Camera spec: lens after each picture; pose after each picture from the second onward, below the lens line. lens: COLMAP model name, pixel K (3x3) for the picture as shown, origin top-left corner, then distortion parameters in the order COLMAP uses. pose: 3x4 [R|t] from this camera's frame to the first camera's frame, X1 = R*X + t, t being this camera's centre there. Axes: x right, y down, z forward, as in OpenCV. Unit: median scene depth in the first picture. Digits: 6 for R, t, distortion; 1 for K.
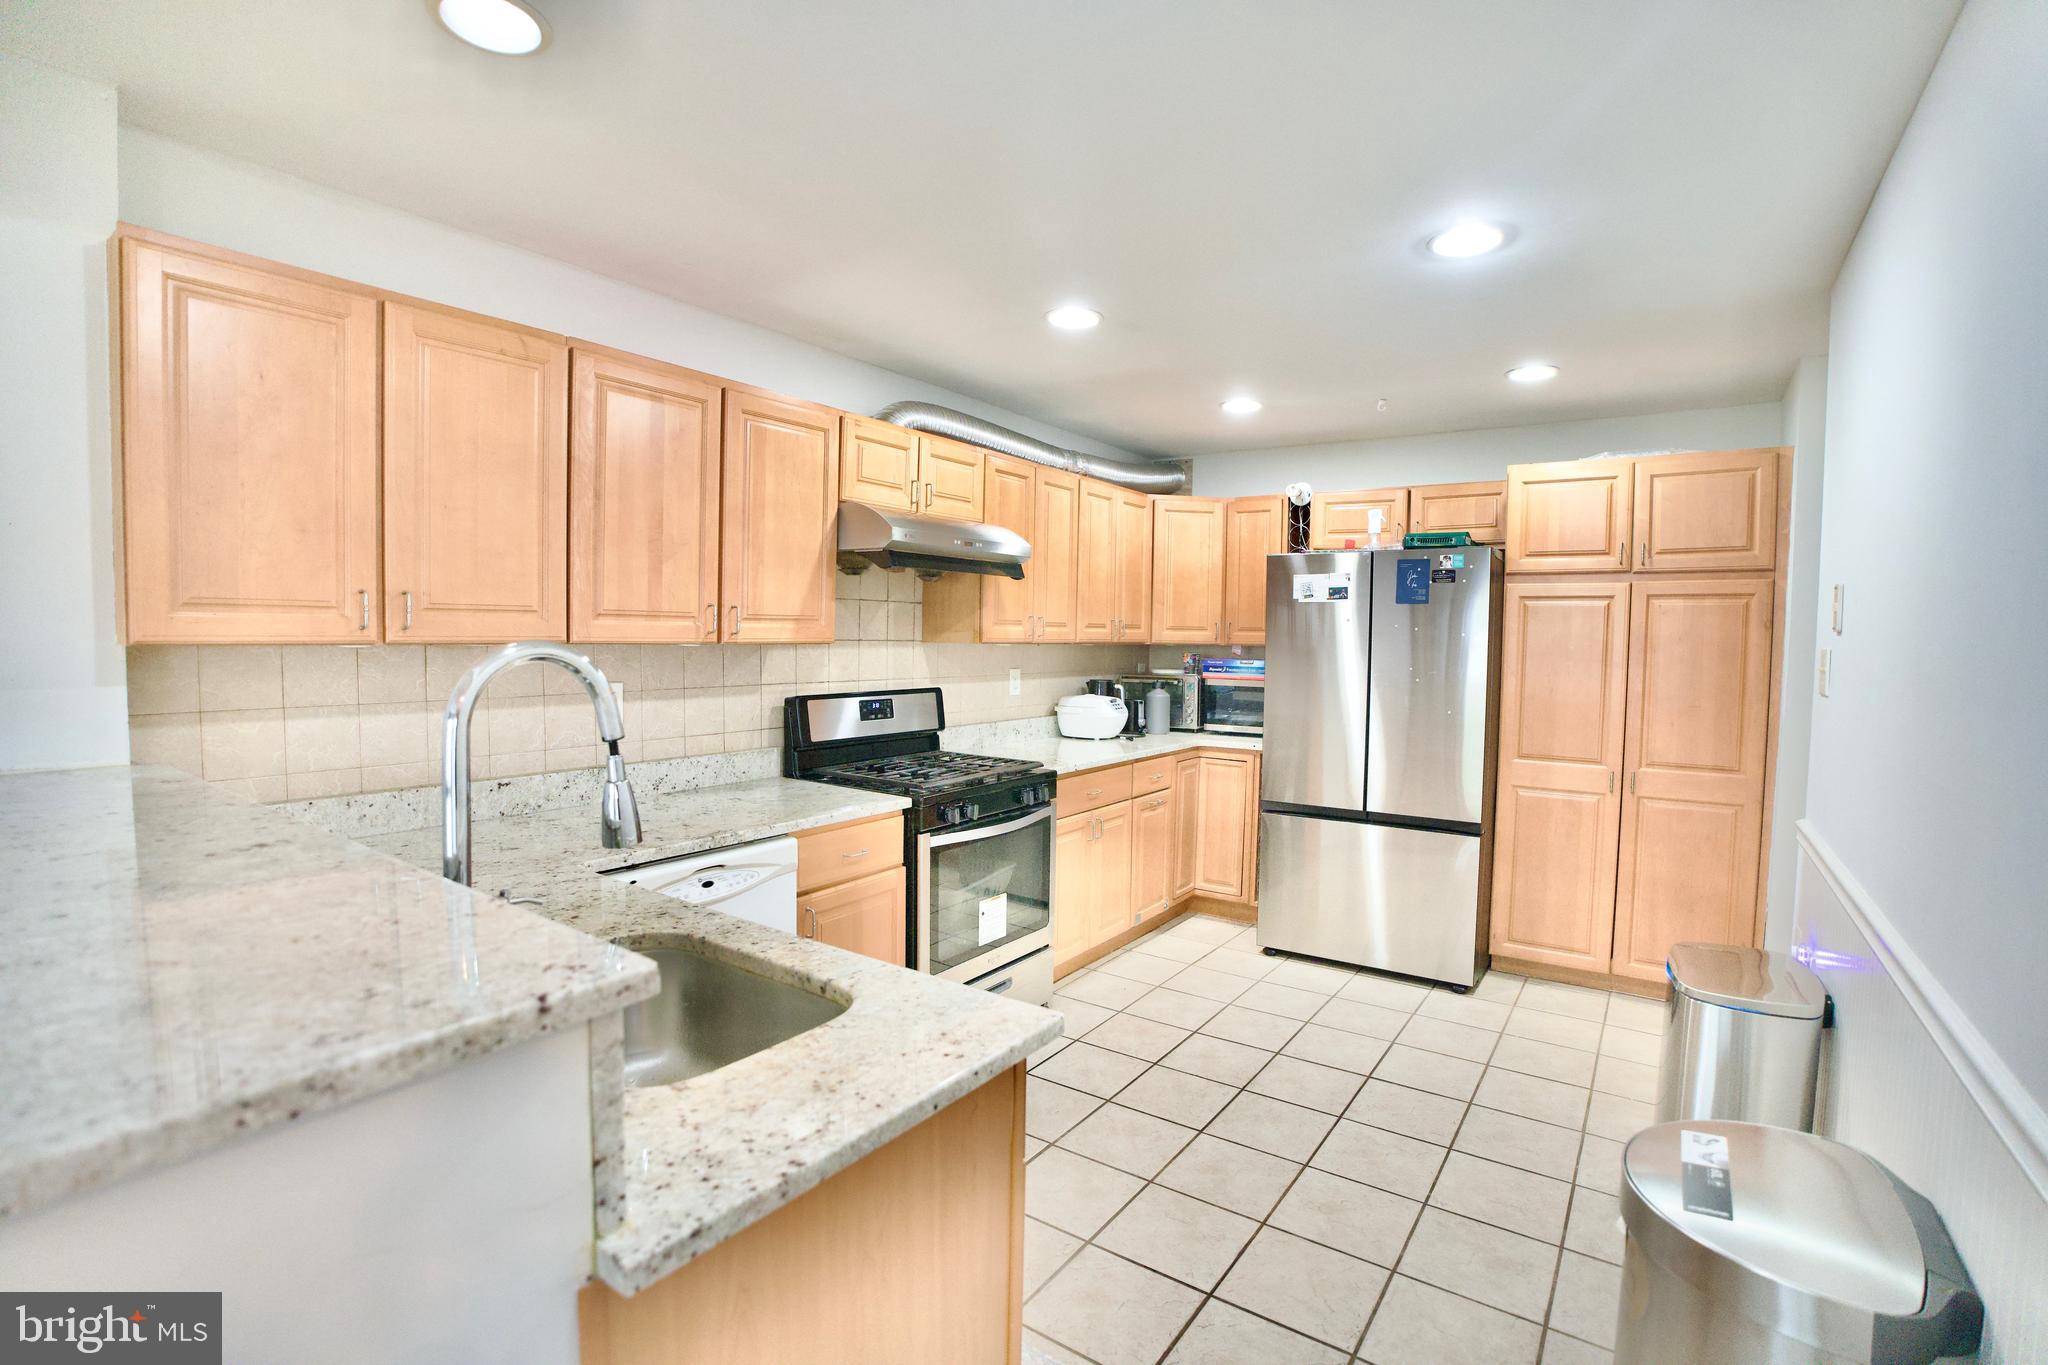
lens RADIAL K [[932.3, 0, 1024.0], [0, 932.3, 682.5], [0, 0, 1]] dist [-0.079335, 0.024256]
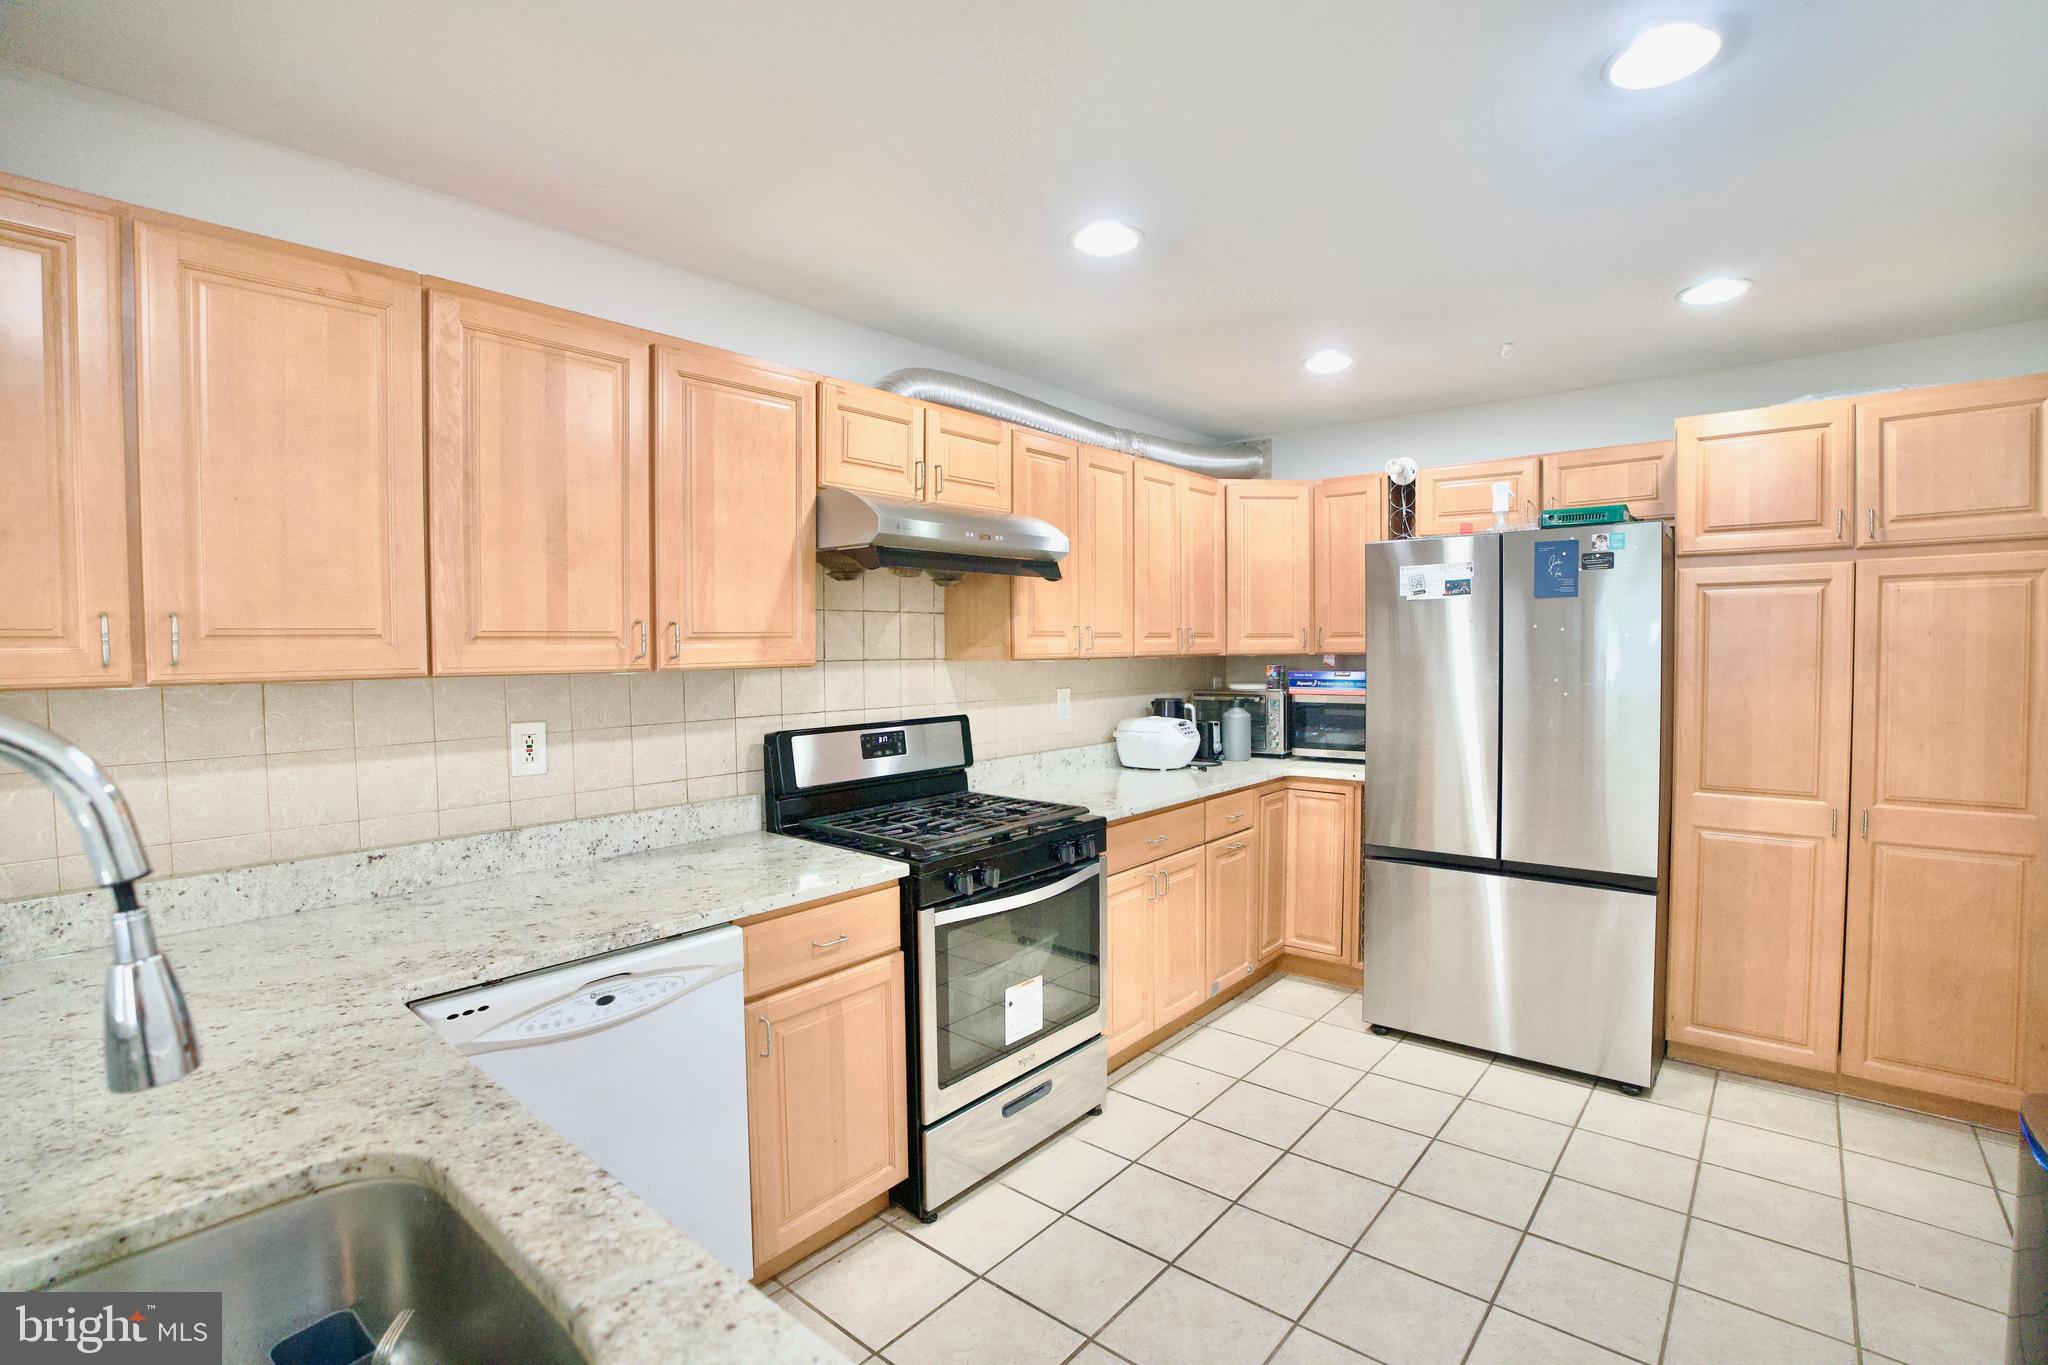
lens RADIAL K [[932.3, 0, 1024.0], [0, 932.3, 682.5], [0, 0, 1]] dist [-0.079335, 0.024256]
pose [[0.995737, -0.020917, -0.089830, 0.038351], [0.019755, 0.999709, -0.013809, -0.011475], [0.090092, 0.011976, 0.995861, 0.191519]]
